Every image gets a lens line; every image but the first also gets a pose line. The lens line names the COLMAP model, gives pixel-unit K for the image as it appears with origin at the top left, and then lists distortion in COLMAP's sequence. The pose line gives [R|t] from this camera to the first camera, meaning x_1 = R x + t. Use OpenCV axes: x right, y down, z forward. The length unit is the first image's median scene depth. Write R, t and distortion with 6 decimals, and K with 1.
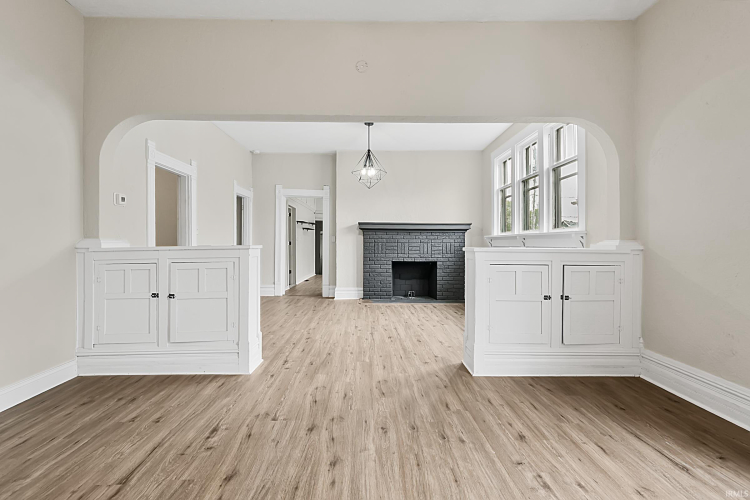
lens RADIAL K [[349.8, 0, 364.6], [0, 349.8, 248.1], [0, 0, 1]] dist [-0.001441, -0.000167]
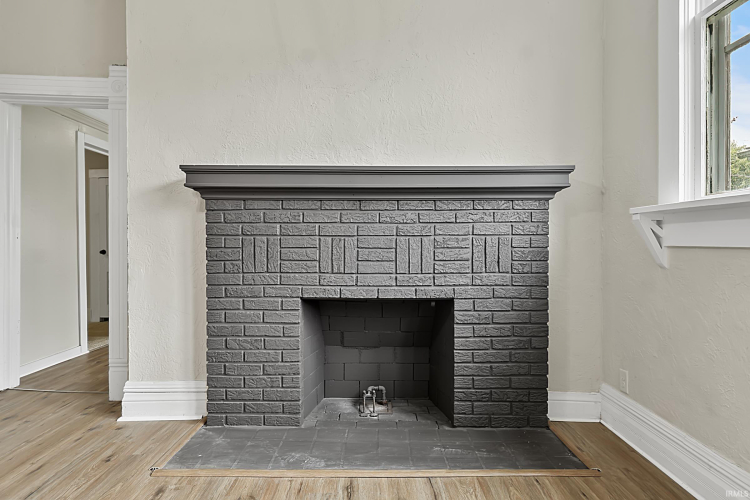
lens RADIAL K [[474.1, 0, 376.6], [0, 474.1, 233.5], [0, 0, 1]] dist [-0.009257, -0.000422]
pose [[0.999985, -0.004295, -0.003440, 0.183902], [0.004309, 0.999982, 0.004077, -0.024115], [0.003423, -0.004092, 0.999986, 0.770067]]
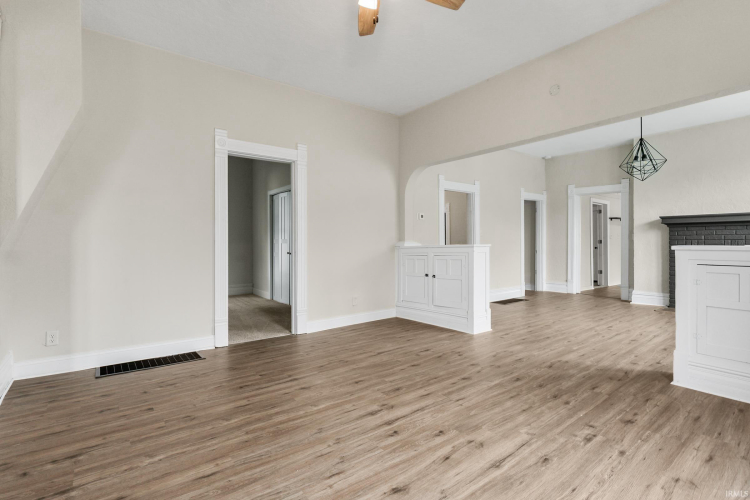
lens RADIAL K [[359.8, 0, 371.7], [0, 359.8, 252.4], [0, 0, 1]] dist [-0.002602, 0.000112]
pose [[0.586863, 0.011733, -0.809601, 0.356304], [-0.001064, 0.999905, 0.013719, 0.003243], [0.809686, -0.007190, 0.586820, -0.114823]]
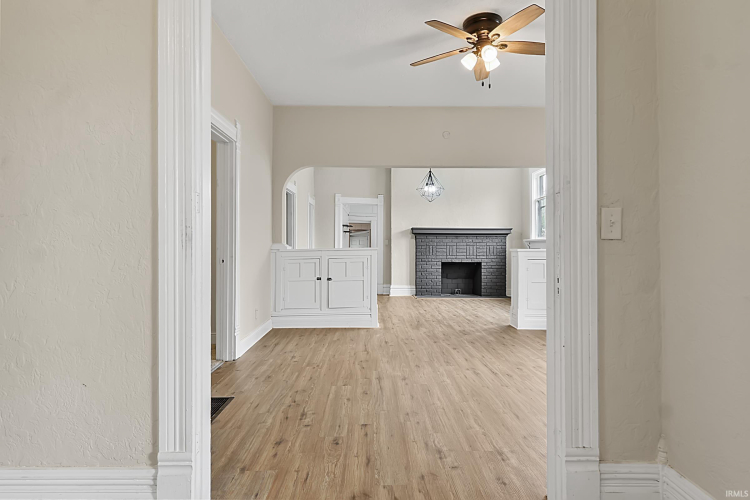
lens RADIAL K [[474.1, 0, 353.7], [0, 474.1, 248.0], [0, 0, 1]] dist [-0.009257, -0.000422]
pose [[0.999932, -0.000734, -0.011638, -0.241304], [0.000624, 0.999955, -0.009429, 0.008351], [0.011644, 0.009421, 0.999888, -0.686548]]
